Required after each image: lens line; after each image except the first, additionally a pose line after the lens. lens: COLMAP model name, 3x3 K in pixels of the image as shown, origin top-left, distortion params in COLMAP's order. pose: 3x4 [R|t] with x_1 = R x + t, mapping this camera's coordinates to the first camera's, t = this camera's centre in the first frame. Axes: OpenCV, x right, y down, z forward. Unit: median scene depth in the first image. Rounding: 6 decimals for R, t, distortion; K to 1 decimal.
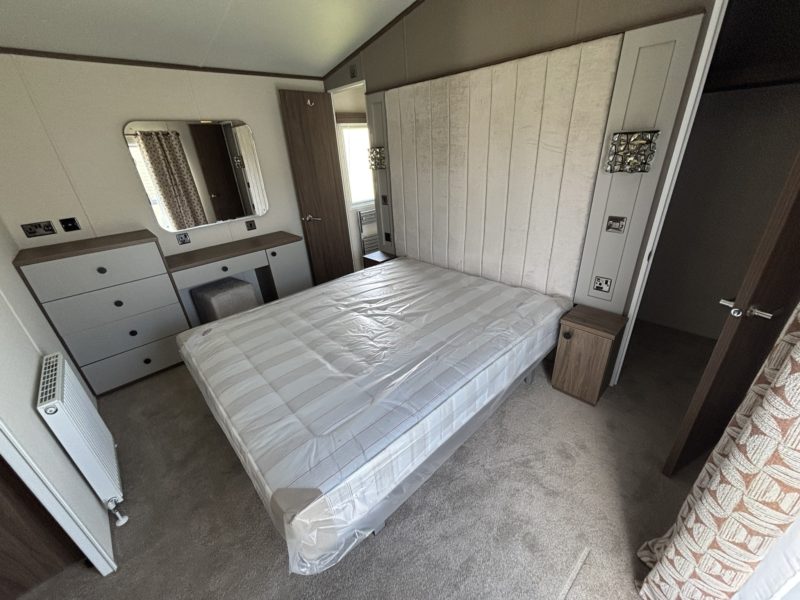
lens RADIAL K [[324.2, 0, 397.7], [0, 324.2, 298.8], [0, 0, 1]] dist [0.003065, 0.000111]
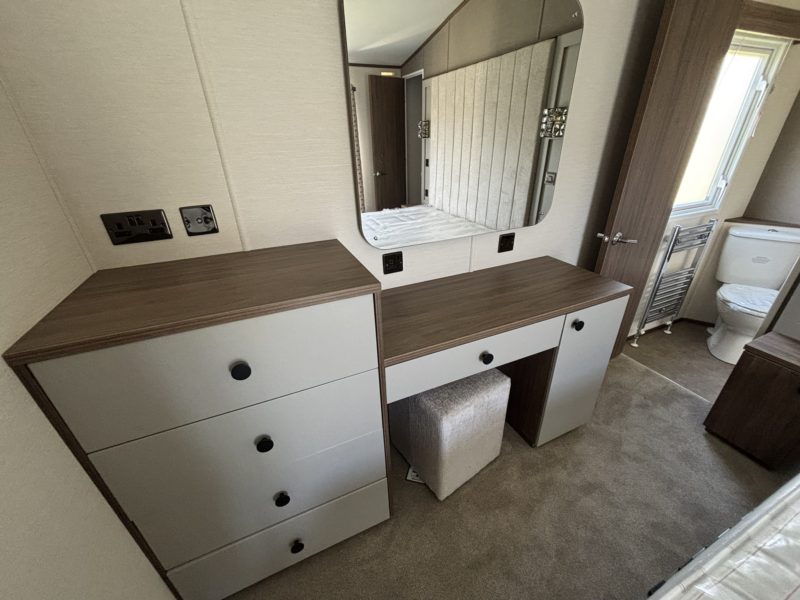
lens RADIAL K [[324.2, 0, 403.0], [0, 324.2, 301.8], [0, 0, 1]] dist [0.003065, 0.000111]
pose [[0.945258, 0.180704, -0.271724, -0.582589], [-0.168177, 0.983346, 0.068906, -0.189257], [0.279650, -0.019436, 0.959905, 0.626964]]
